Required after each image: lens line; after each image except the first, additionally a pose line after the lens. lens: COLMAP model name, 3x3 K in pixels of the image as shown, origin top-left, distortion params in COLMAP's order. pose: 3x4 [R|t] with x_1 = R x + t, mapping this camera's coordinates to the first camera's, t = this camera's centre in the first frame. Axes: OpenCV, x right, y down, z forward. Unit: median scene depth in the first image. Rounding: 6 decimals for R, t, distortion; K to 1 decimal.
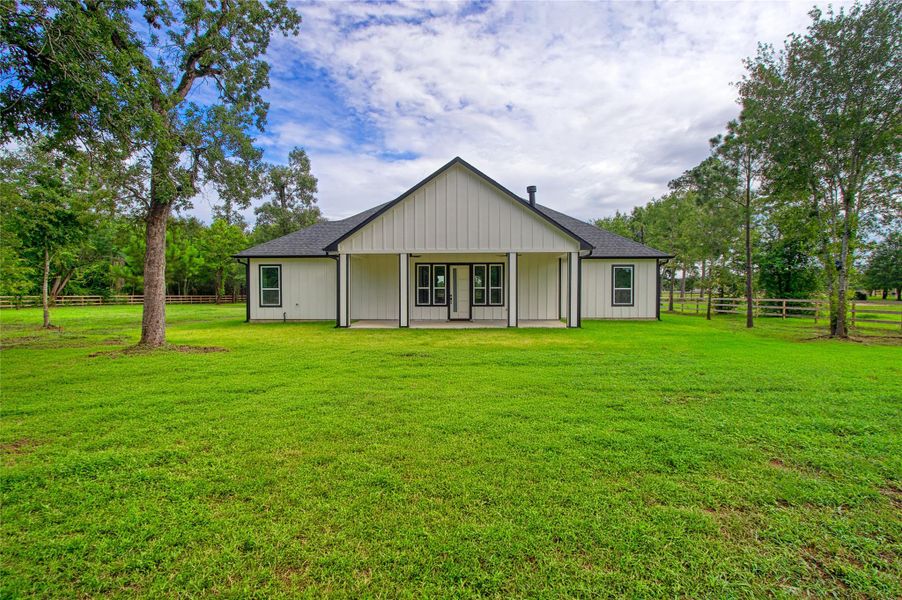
lens RADIAL K [[415.3, 0, 451.0], [0, 415.3, 300.0], [0, 0, 1]] dist [-0.015037, 0.000113]
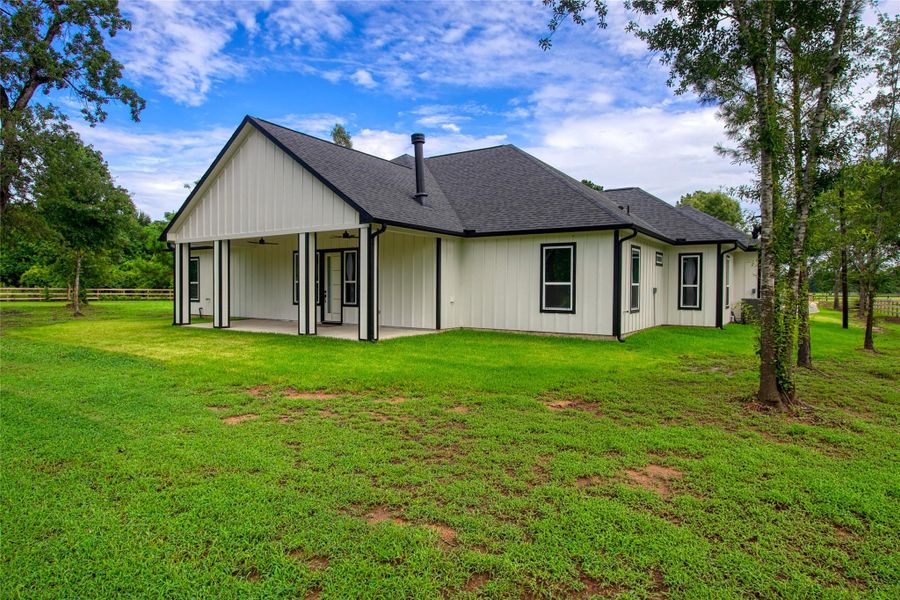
lens RADIAL K [[518.8, 0, 450.0], [0, 518.8, 300.0], [0, 0, 1]] dist [-0.001542, 0.000185]
pose [[0.843660, 0.018593, -0.536555, 0.685340], [-0.017821, 0.999819, 0.006626, -0.005637], [0.536581, 0.003972, 0.843839, 0.293974]]
